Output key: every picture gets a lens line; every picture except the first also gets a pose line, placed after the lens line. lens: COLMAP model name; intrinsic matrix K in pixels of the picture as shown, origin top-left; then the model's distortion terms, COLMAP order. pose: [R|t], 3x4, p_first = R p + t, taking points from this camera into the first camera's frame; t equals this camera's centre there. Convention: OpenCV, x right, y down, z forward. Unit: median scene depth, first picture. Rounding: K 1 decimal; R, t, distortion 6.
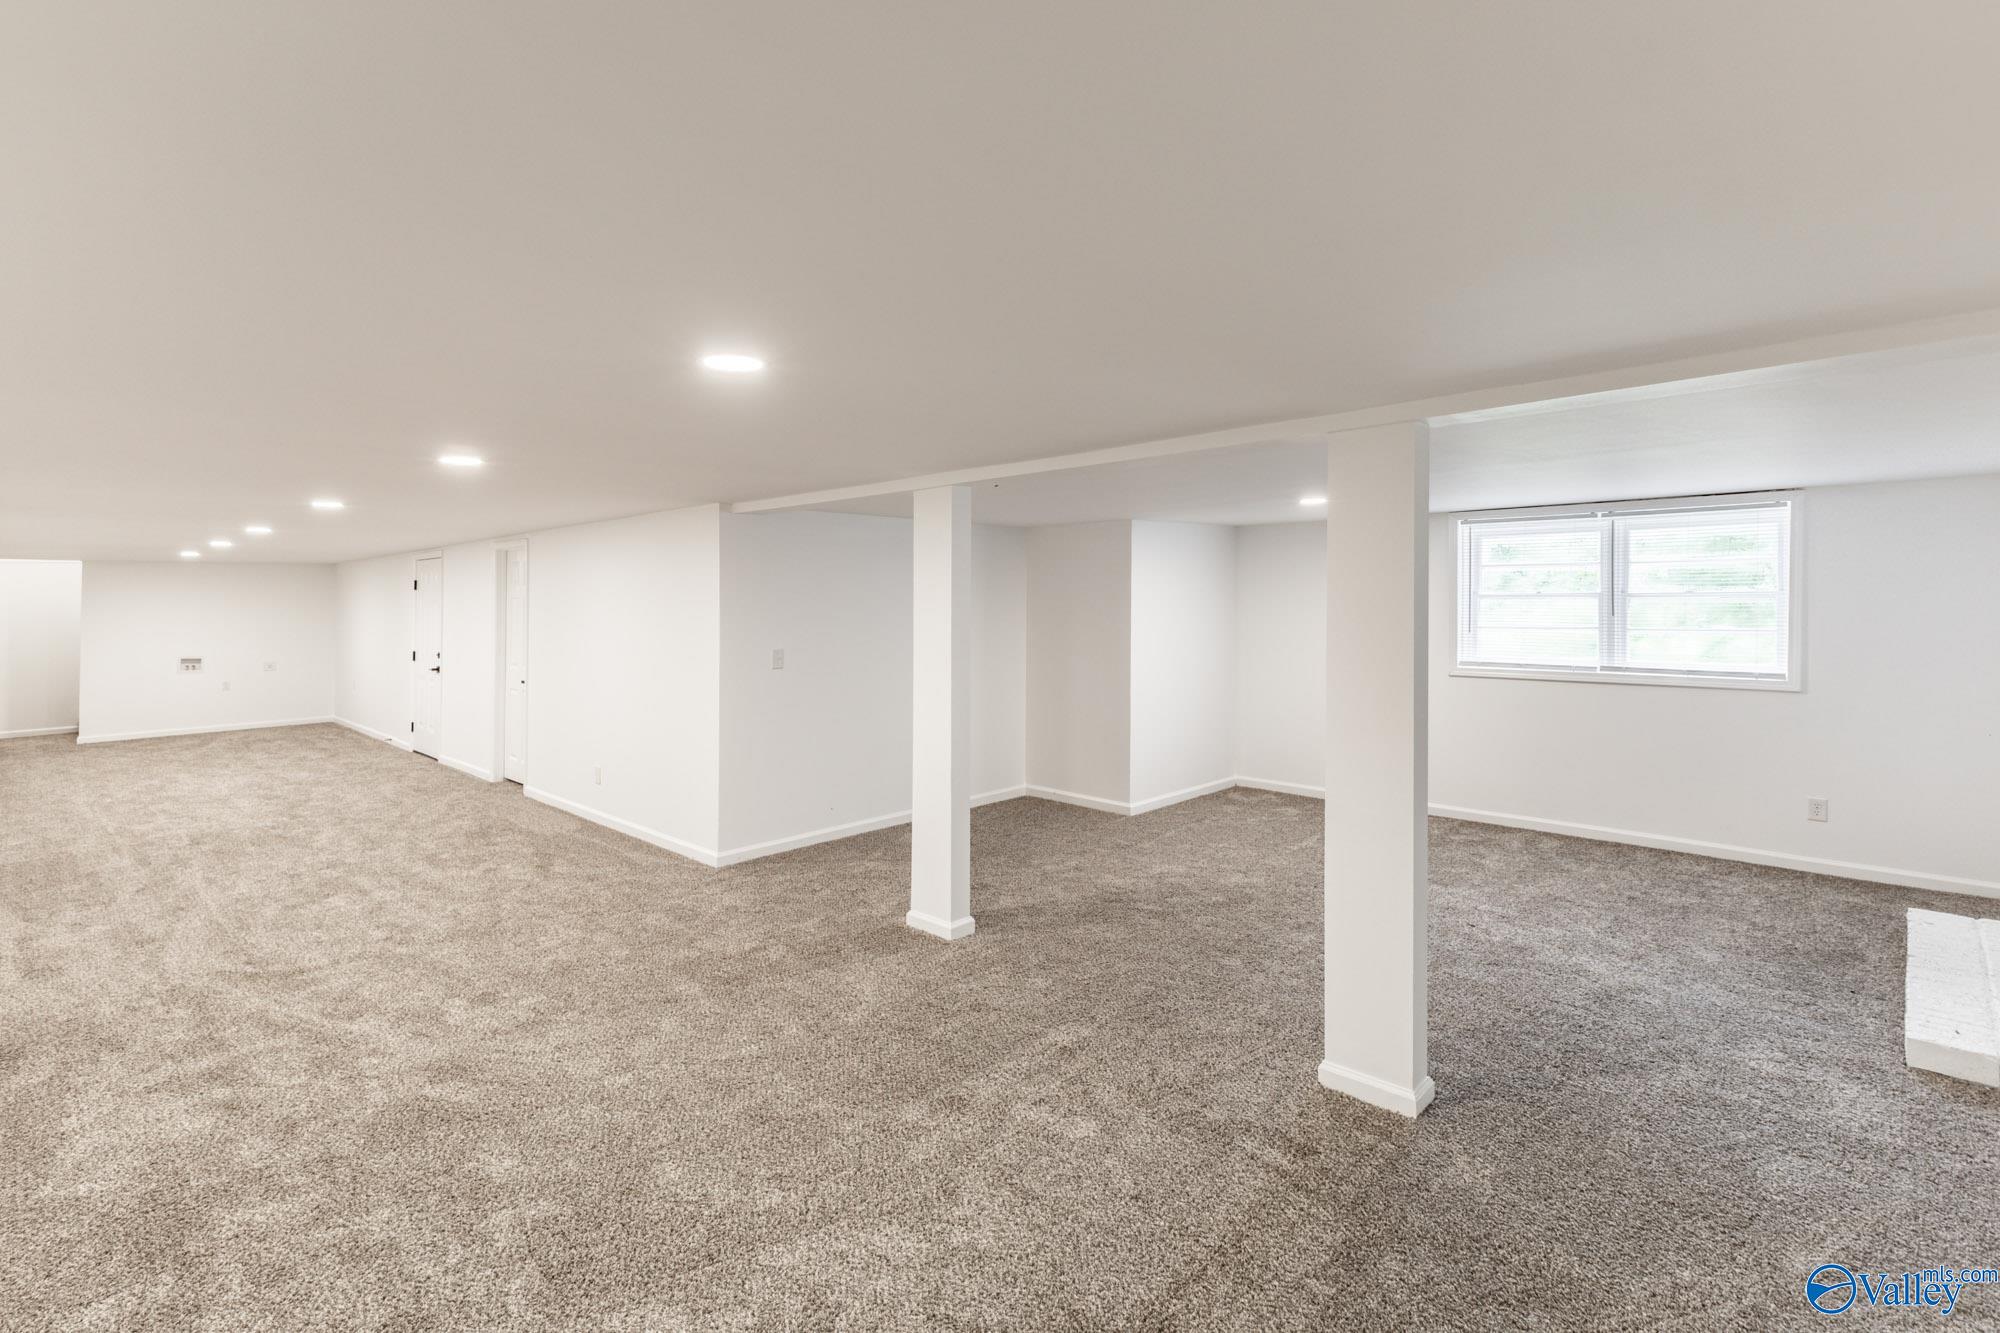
lens RADIAL K [[922.0, 0, 949.4], [0, 922.0, 601.5], [0, 0, 1]] dist [0.000726, -0.000451]
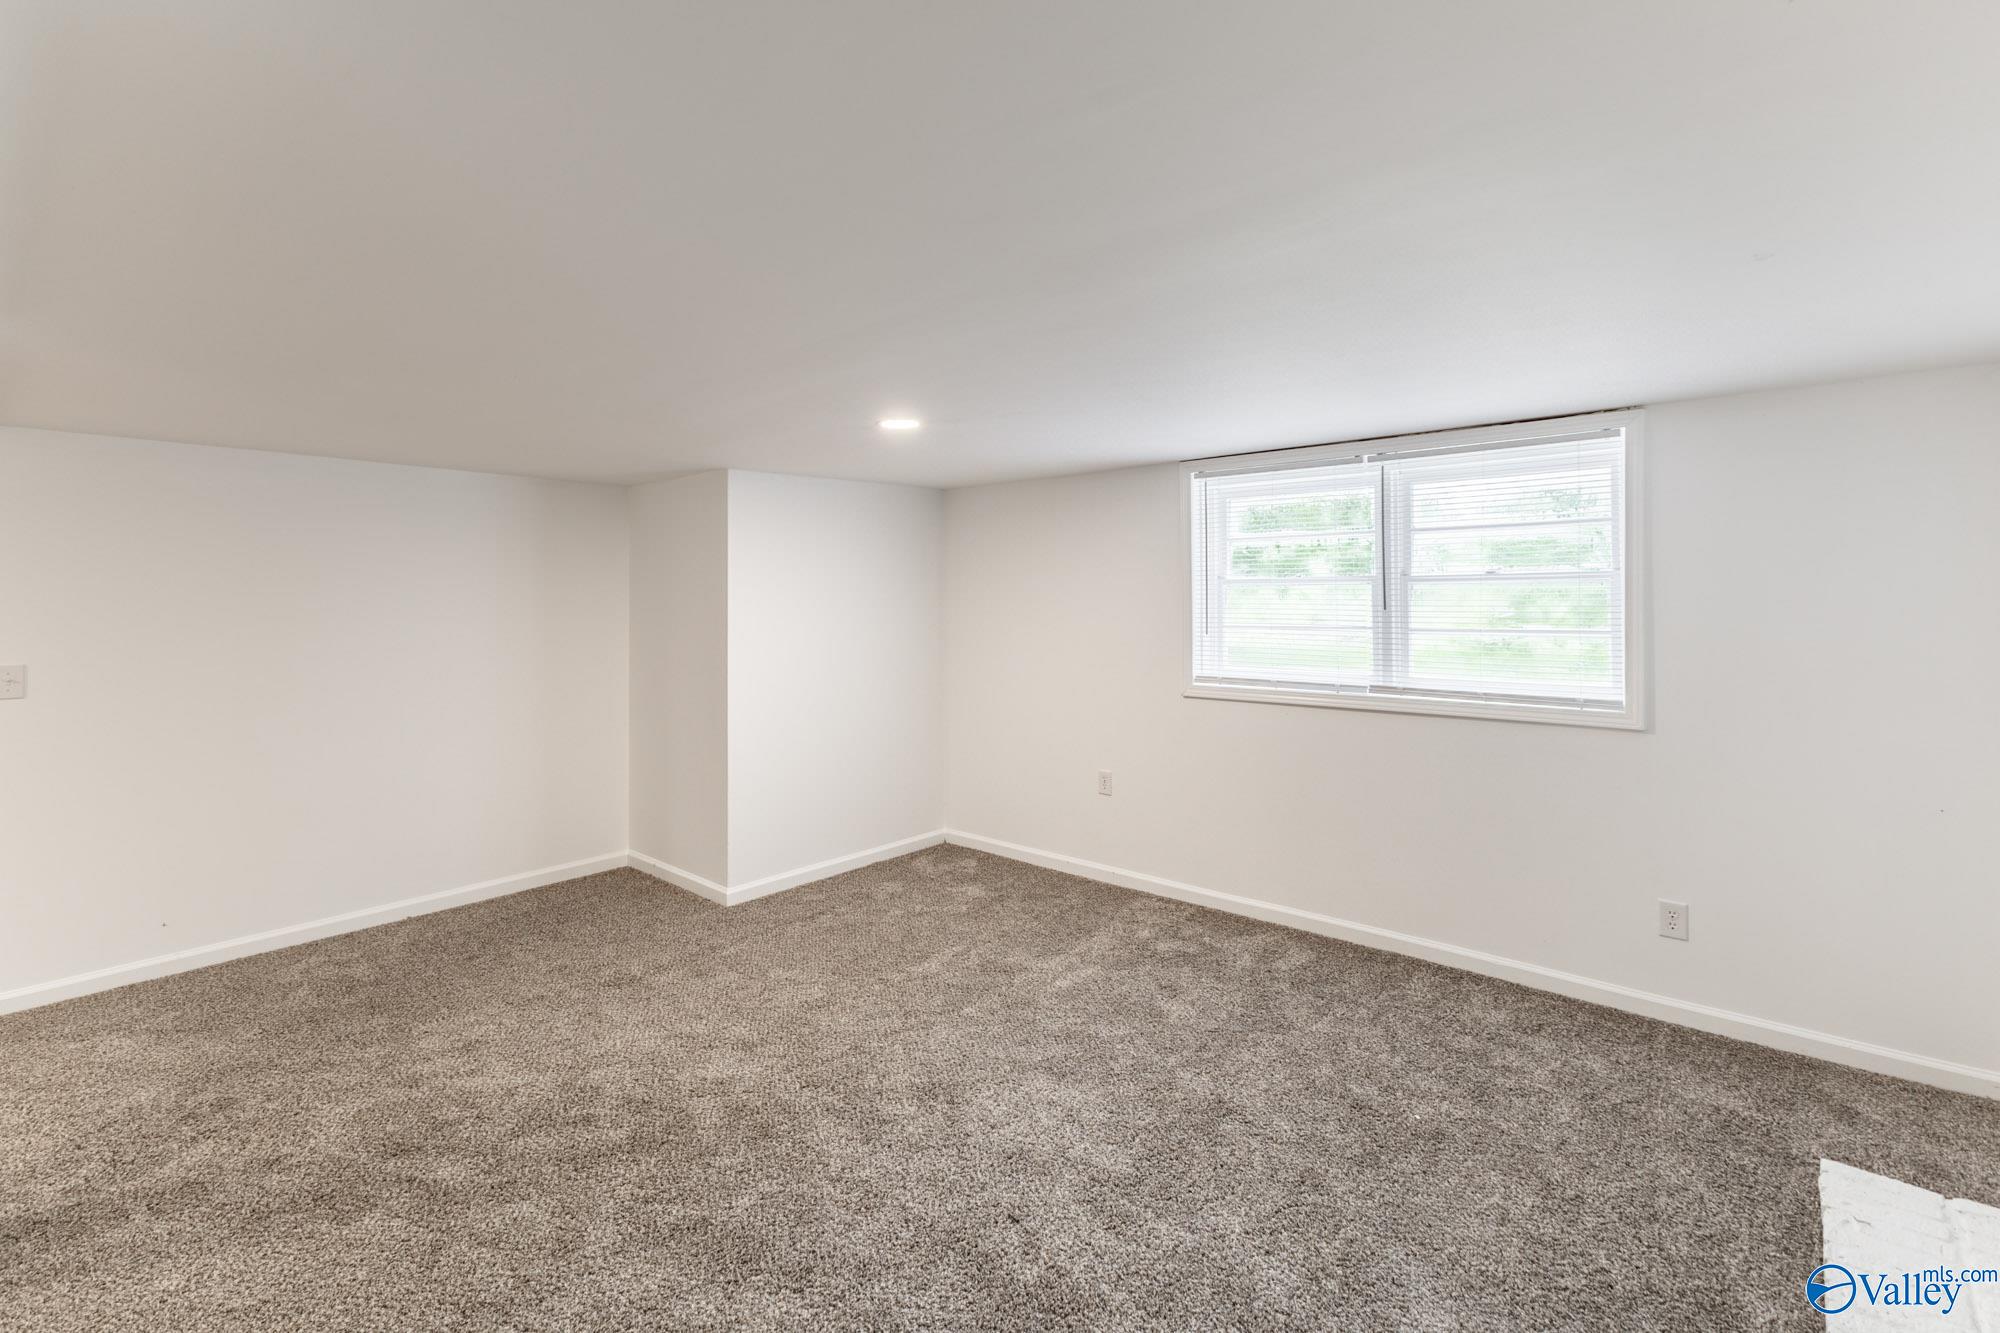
lens RADIAL K [[885.3, 0, 992.8], [0, 885.3, 579.8], [0, 0, 1]] dist [0.007537, -0.000958]
pose [[0.997280, 0.003627, 0.073612, 0.389815], [-0.001993, 0.999750, -0.022263, 0.008888], [-0.073675, 0.022056, 0.997038, 0.382335]]
